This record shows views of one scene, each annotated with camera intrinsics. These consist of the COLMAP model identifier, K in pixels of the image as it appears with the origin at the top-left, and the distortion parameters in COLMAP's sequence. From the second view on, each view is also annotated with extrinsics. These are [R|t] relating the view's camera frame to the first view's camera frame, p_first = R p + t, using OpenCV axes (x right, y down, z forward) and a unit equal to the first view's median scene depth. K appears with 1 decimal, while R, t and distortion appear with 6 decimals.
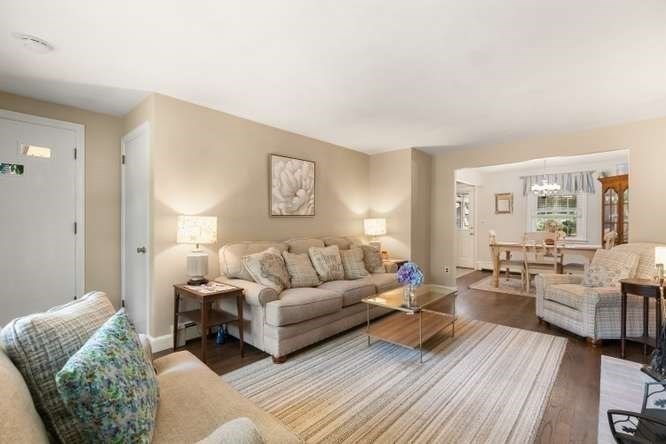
lens RADIAL K [[306.7, 0, 326.0], [0, 306.7, 222.0], [0, 0, 1]] dist [0.007268, -0.001917]
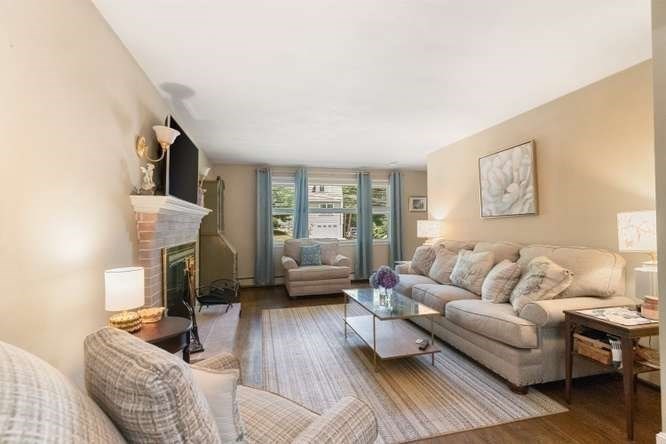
lens RADIAL K [[306.7, 0, 332.3], [0, 306.7, 223.1], [0, 0, 1]] dist [0.007268, -0.001917]
pose [[-0.562037, -0.004126, -0.827102, 0.886666], [0.009686, 0.999886, -0.011569, 0.005506], [0.827055, -0.014513, -0.561933, 1.072891]]
